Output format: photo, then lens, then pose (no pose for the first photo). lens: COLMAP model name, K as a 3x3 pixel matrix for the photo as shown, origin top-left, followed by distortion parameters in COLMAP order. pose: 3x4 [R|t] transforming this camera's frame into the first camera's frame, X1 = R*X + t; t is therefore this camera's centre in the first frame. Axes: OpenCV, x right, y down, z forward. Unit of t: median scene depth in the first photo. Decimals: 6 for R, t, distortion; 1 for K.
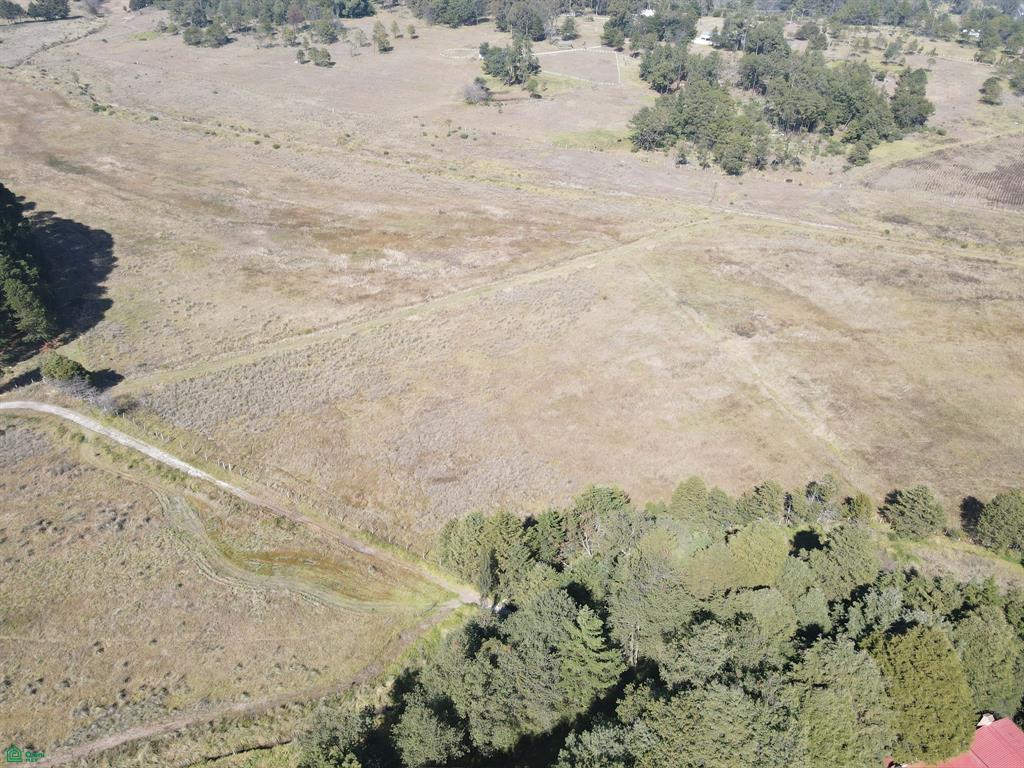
lens RADIAL K [[750.1, 0, 508.0], [0, 750.1, 382.7], [0, 0, 1]] dist [-0.001239, 0.037549]
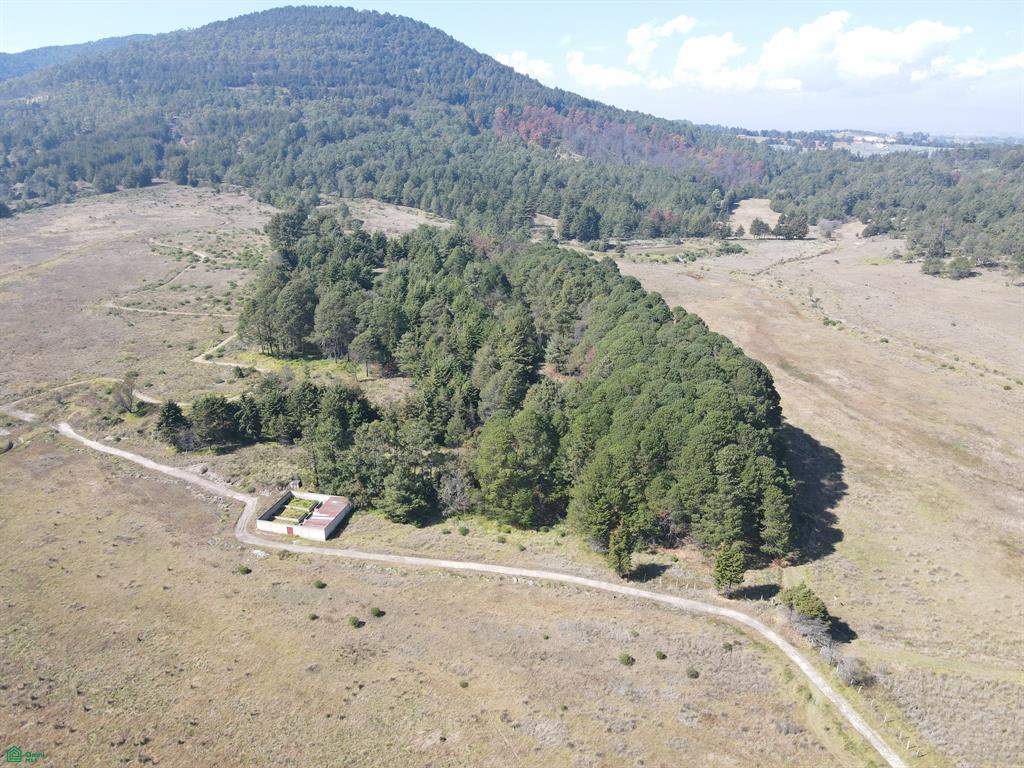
lens RADIAL K [[750.1, 0, 508.0], [0, 750.1, 382.7], [0, 0, 1]] dist [-0.001239, 0.037549]
pose [[0.693747, 0.215480, -0.687229, -0.173873], [-0.387047, 0.916241, -0.103432, -0.018056], [0.607379, 0.337745, 0.719040, 0.037307]]
